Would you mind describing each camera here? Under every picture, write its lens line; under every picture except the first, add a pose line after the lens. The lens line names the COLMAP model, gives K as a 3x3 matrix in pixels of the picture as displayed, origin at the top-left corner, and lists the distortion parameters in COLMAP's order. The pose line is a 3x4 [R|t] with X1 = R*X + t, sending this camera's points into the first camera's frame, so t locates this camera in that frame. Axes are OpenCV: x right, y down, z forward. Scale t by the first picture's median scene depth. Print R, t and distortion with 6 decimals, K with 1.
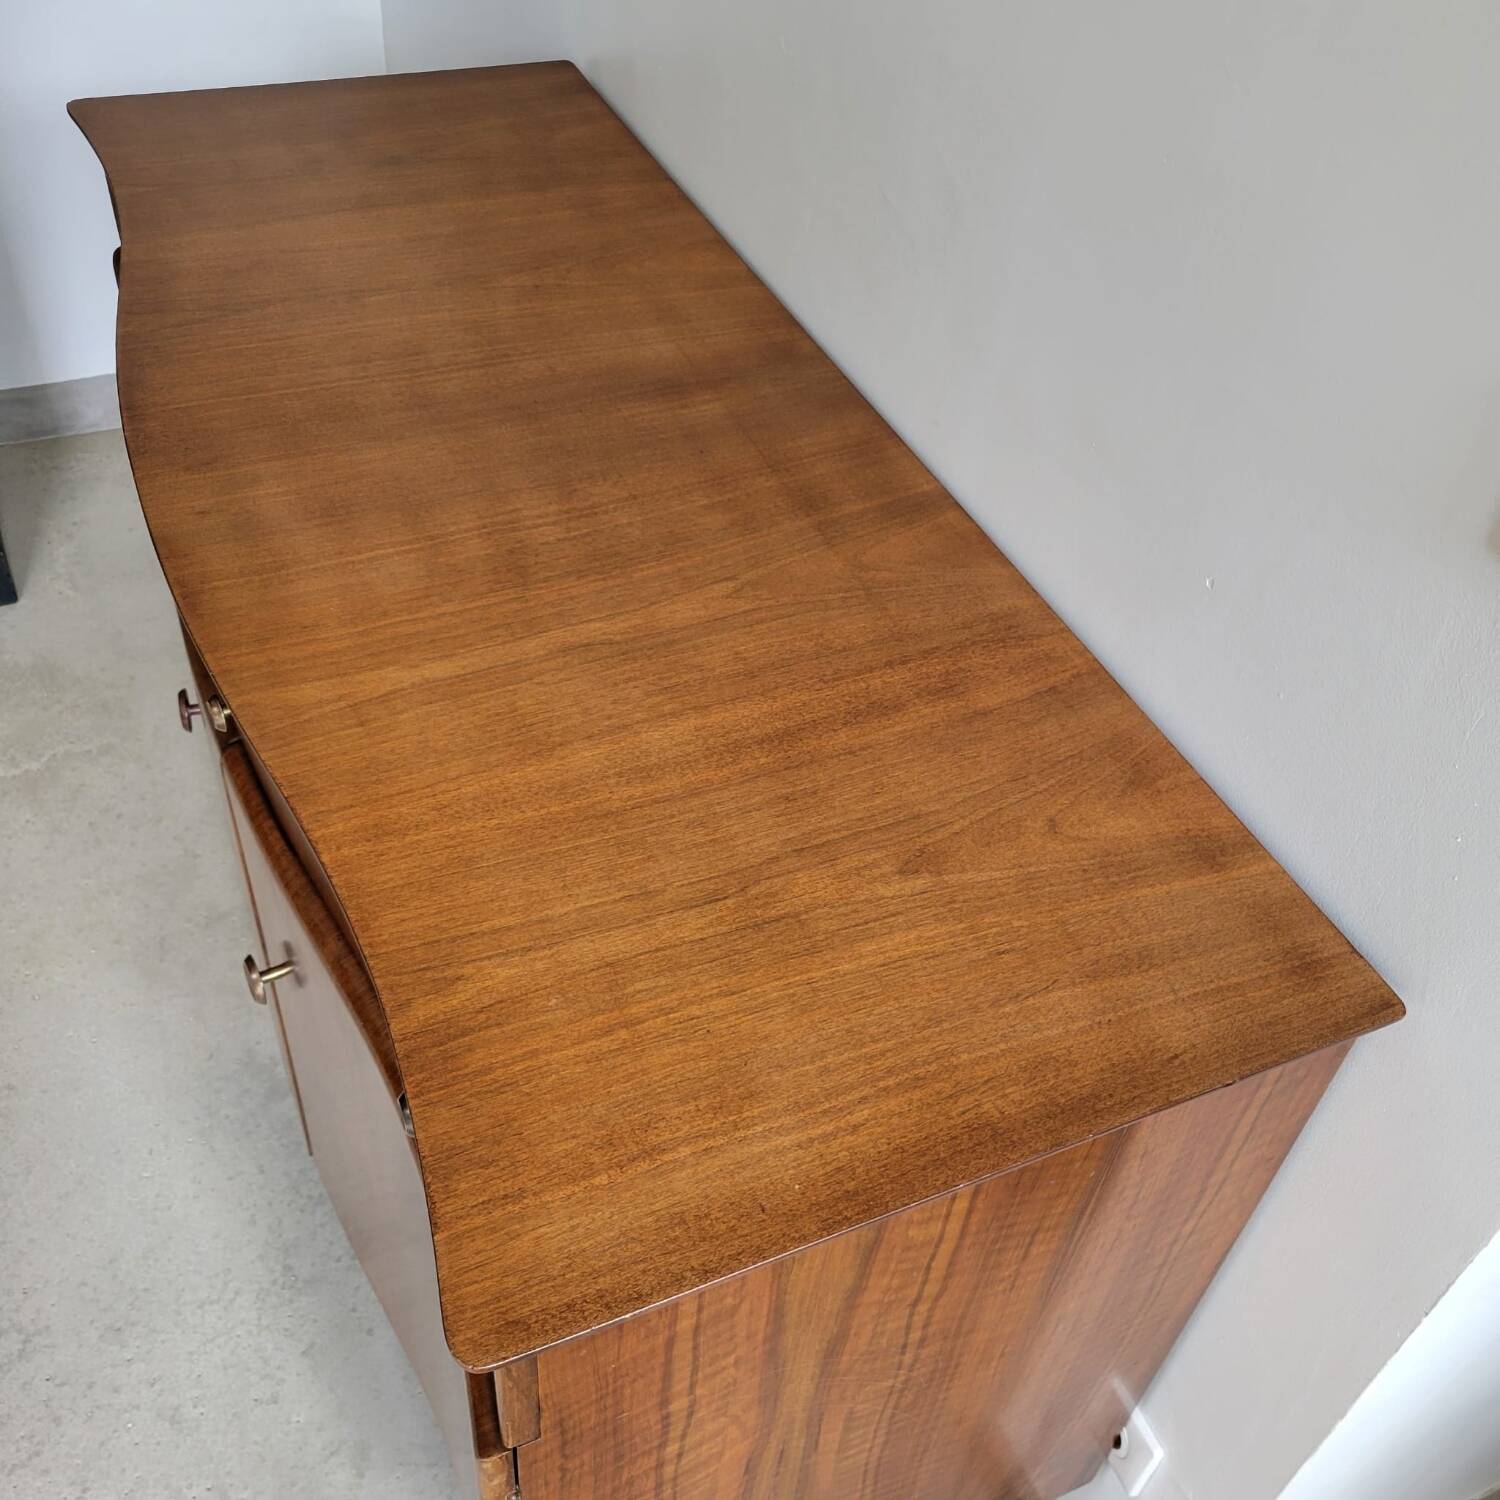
lens RADIAL K [[1509.5, 0, 751.6], [0, 1509.5, 724.4], [0, 0, 1]] dist [0.040651, -0.021910]
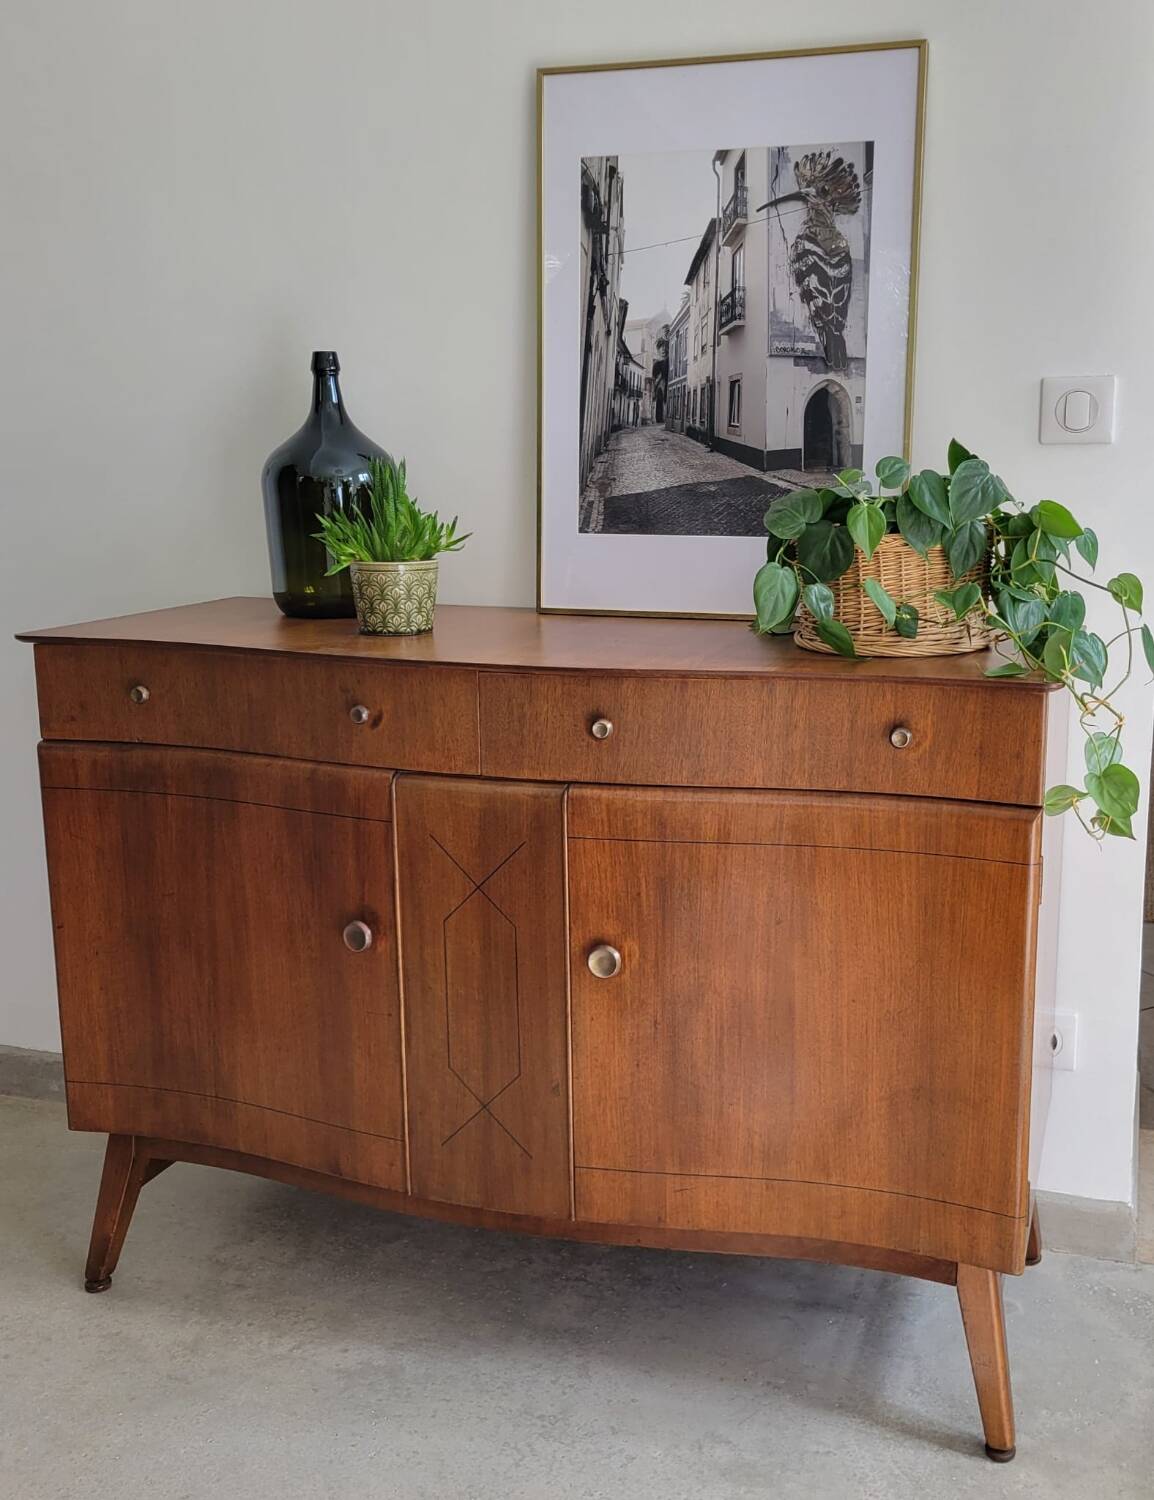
lens RADIAL K [[1475.1, 0, 681.5], [0, 1475.1, 746.3], [0, 0, 1]] dist [0.044185, 0.002269]
pose [[0.654359, -0.220045, 0.723460, -1.038191], [0.556268, 0.788149, -0.263415, 0.344149], [-0.512231, 0.574806, 0.638136, -0.082438]]
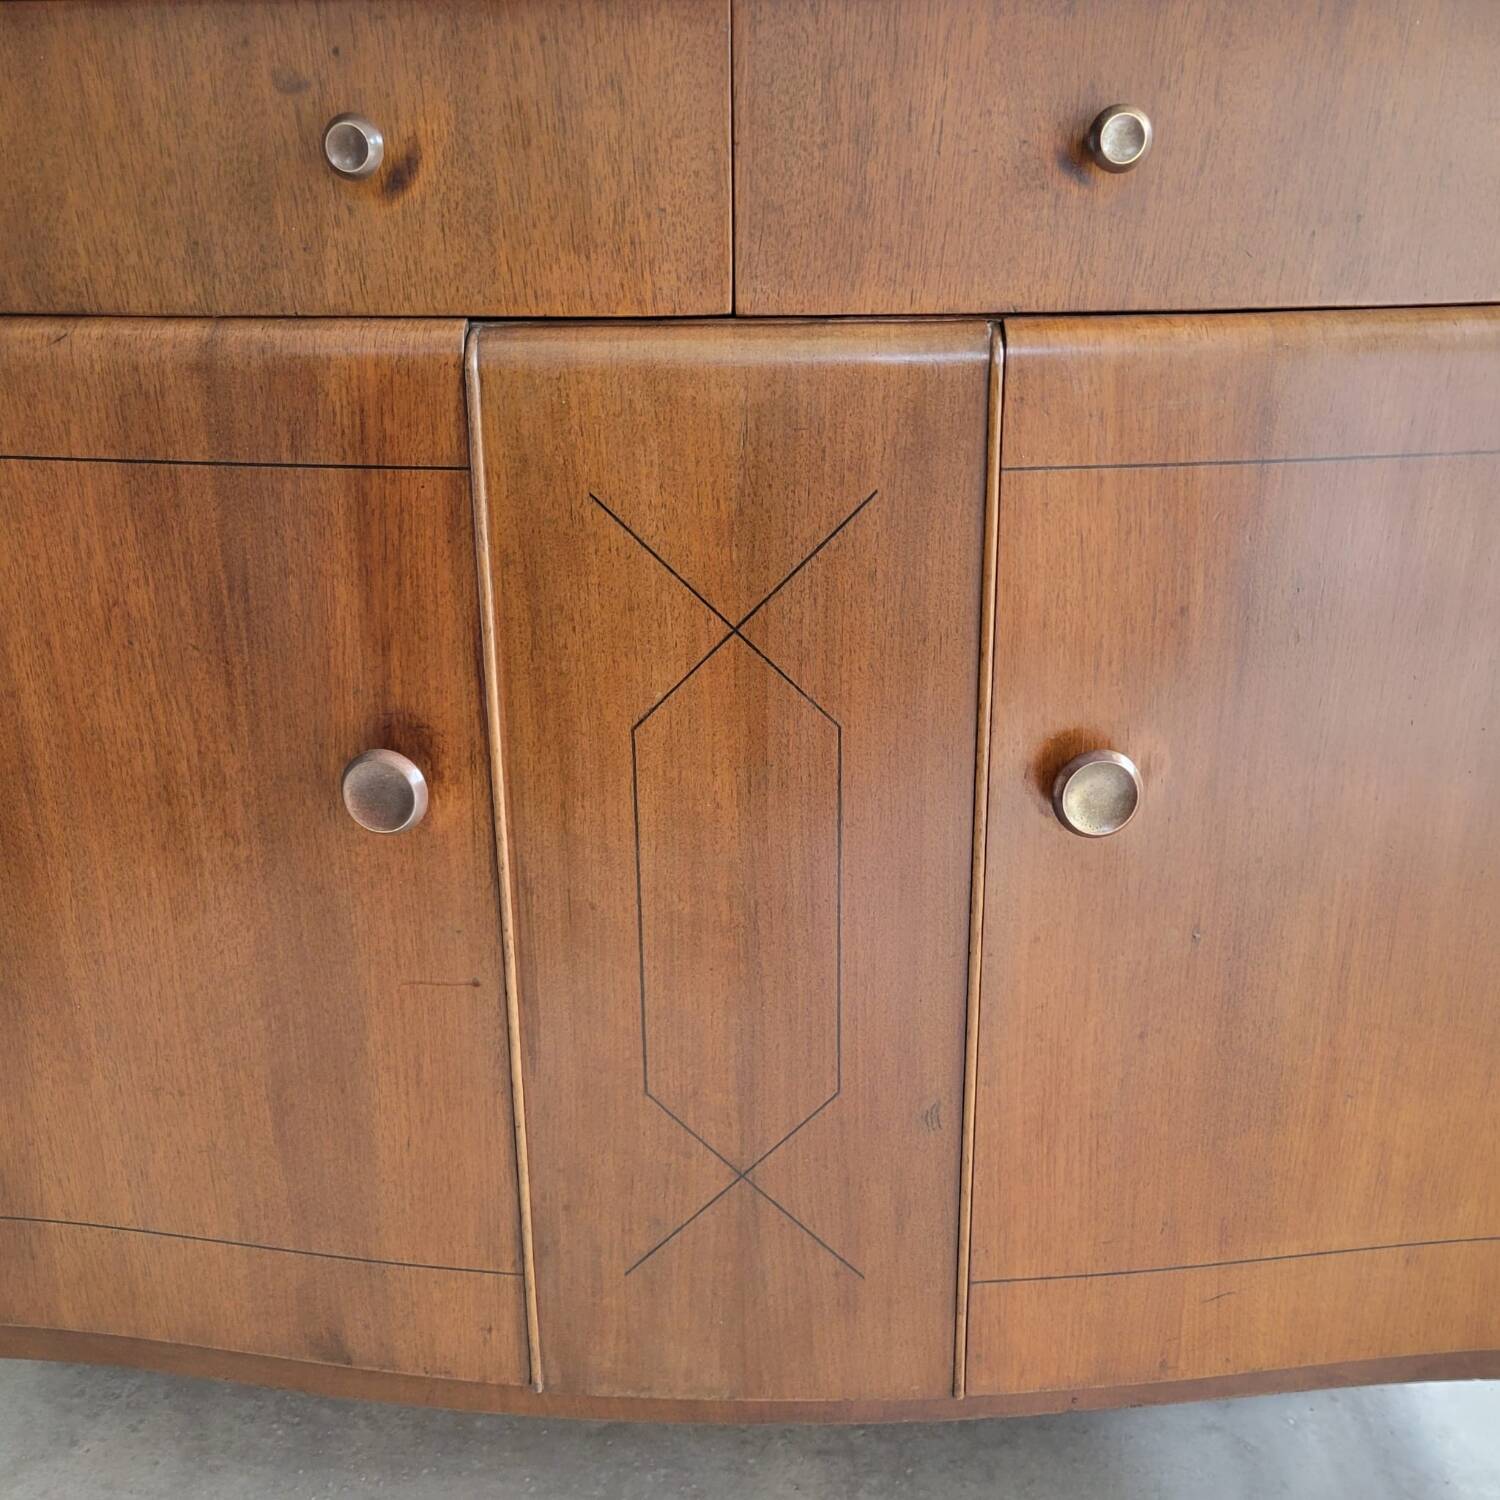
lens RADIAL K [[1507.9, 0, 742.1], [0, 1507.9, 730.1], [0, 0, 1]] dist [0.024911, 0.010868]
pose [[0.435936, -0.349836, 0.829201, -0.687110], [0.650991, 0.758763, -0.022128, 0.059450], [-0.621426, 0.549448, 0.558512, 0.599192]]
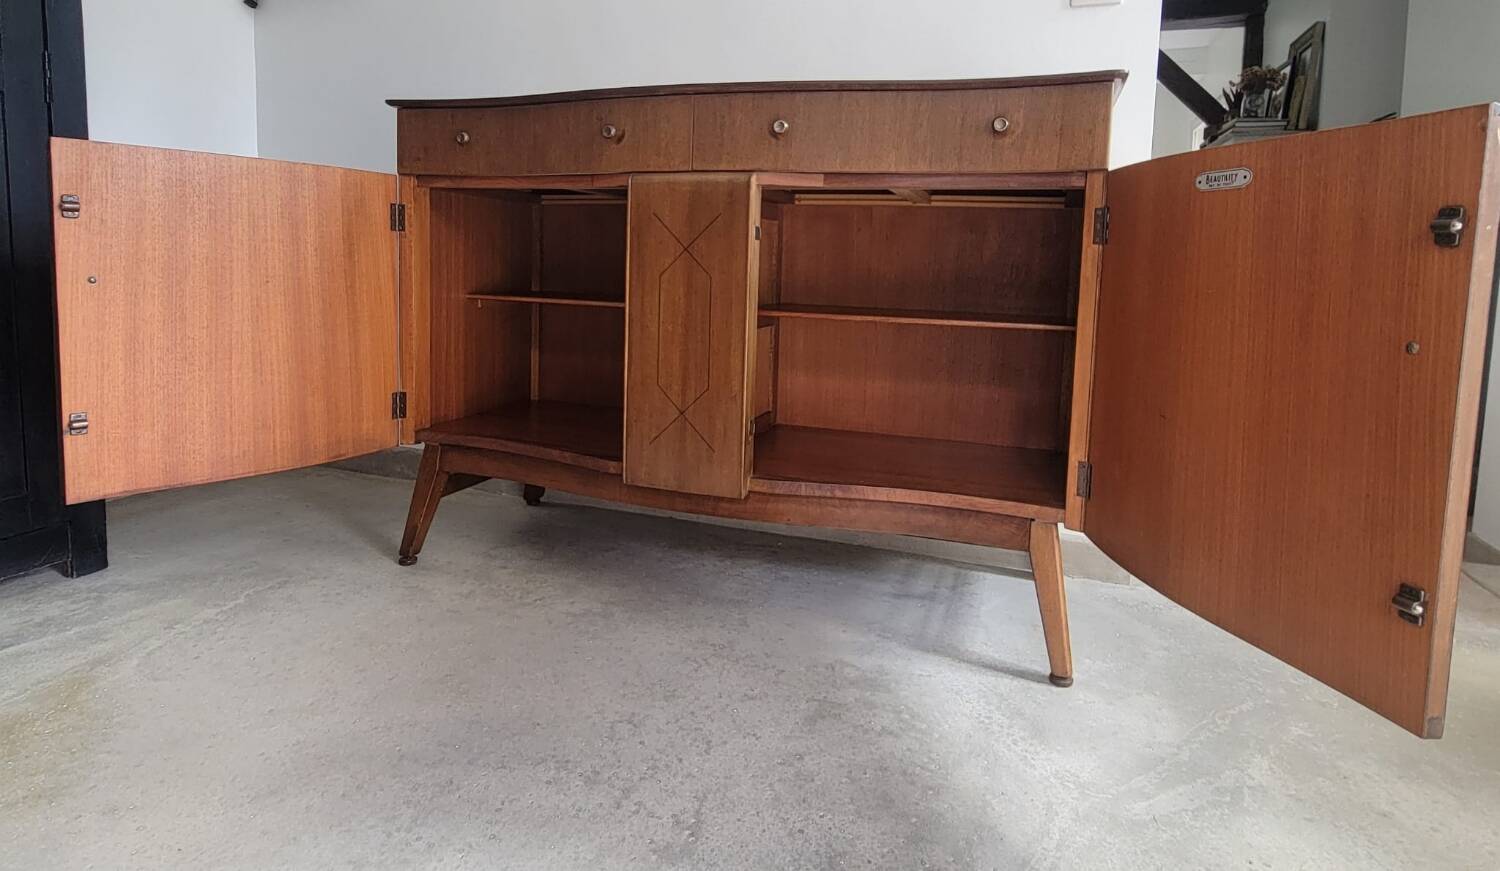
lens RADIAL K [[808.0, 0, 743.2], [0, 808.0, 331.9], [0, 0, 1]] dist [-0.000957, 0.000117]
pose [[0.687123, -0.112499, 0.717778, -0.931167], [0.514886, 0.772420, -0.371833, 0.477466], [-0.512595, 0.625070, 0.588672, 0.317330]]
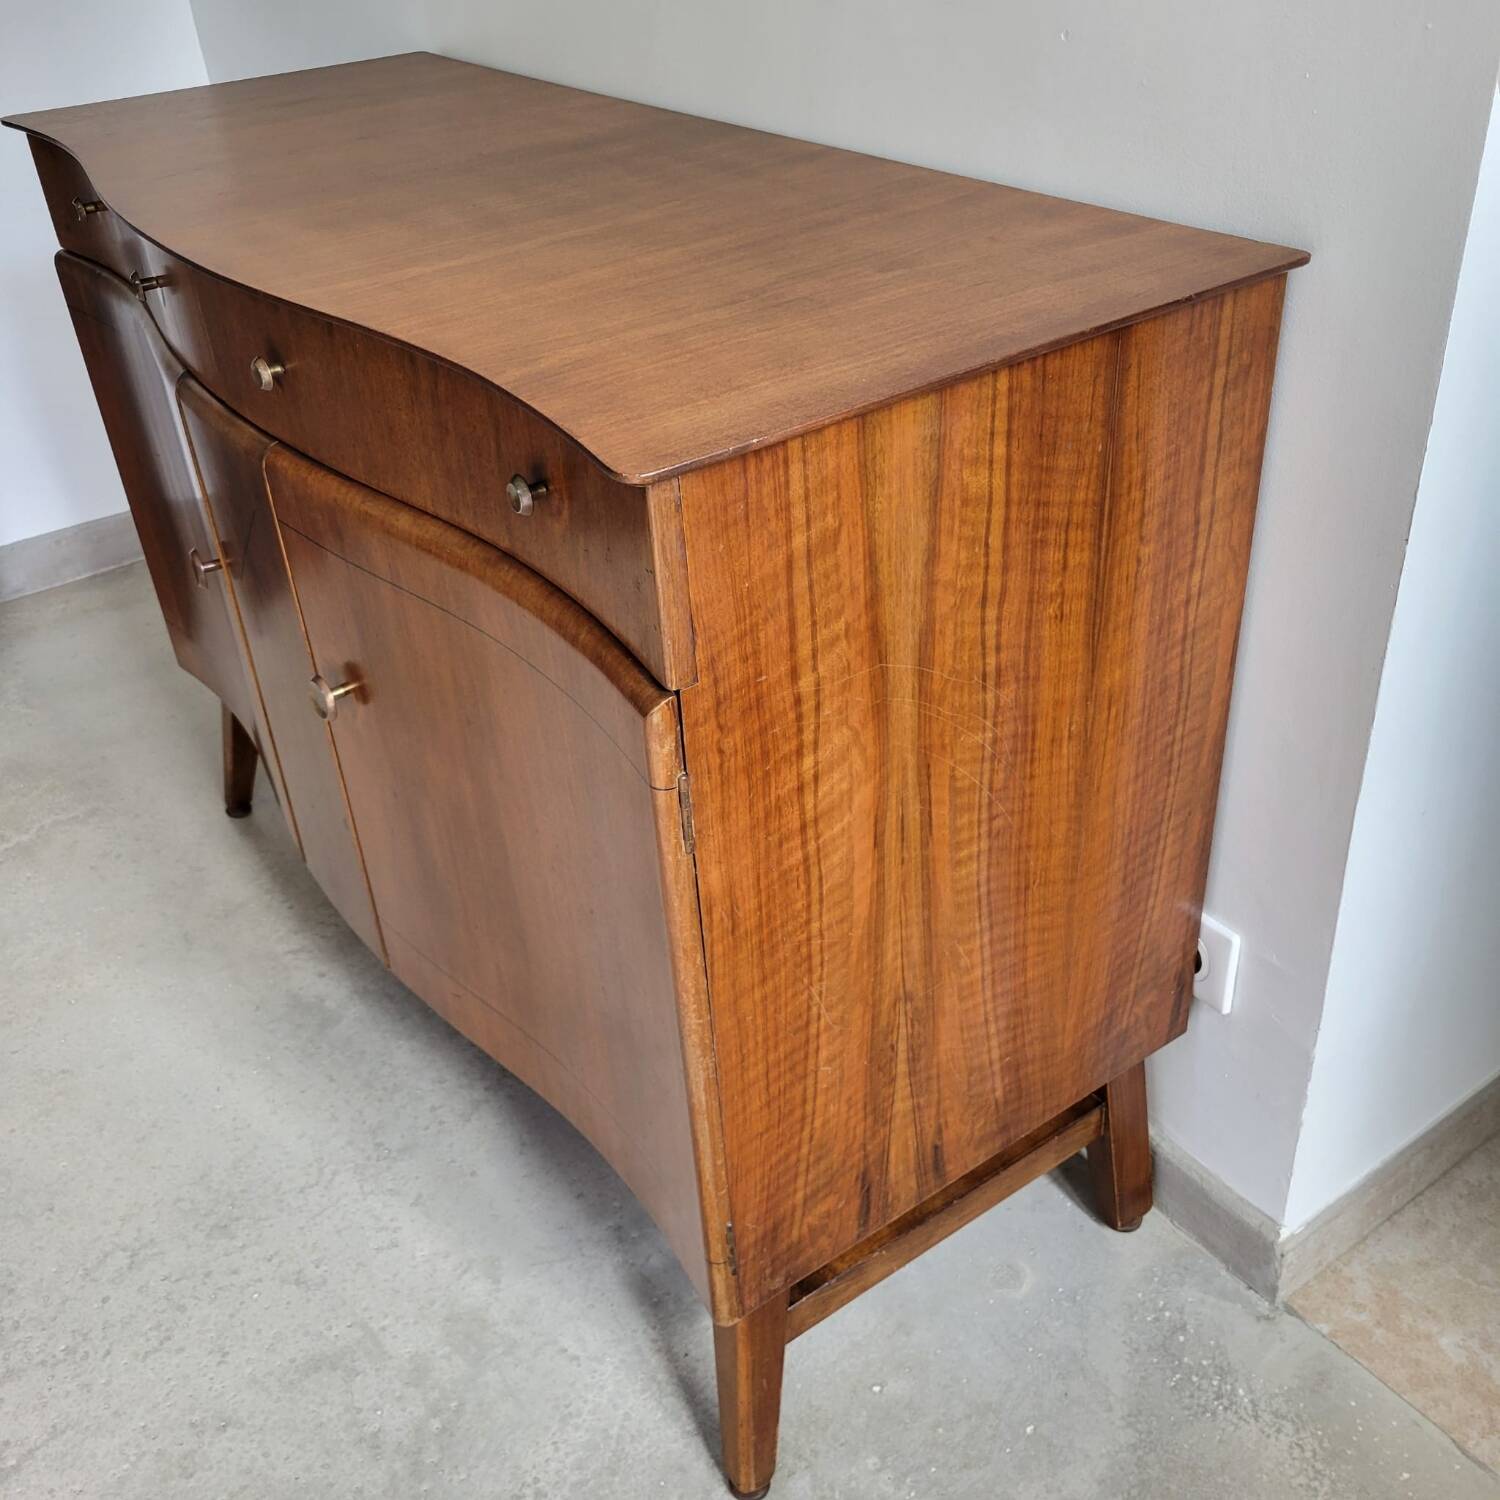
lens RADIAL K [[1507.9, 0, 742.1], [0, 1507.9, 730.1], [0, 0, 1]] dist [0.024911, 0.010868]
pose [[0.972425, -0.216576, 0.086517, -0.107676], [0.229064, 0.956656, -0.179830, 0.362683], [-0.043820, 0.194689, 0.979886, -0.050906]]
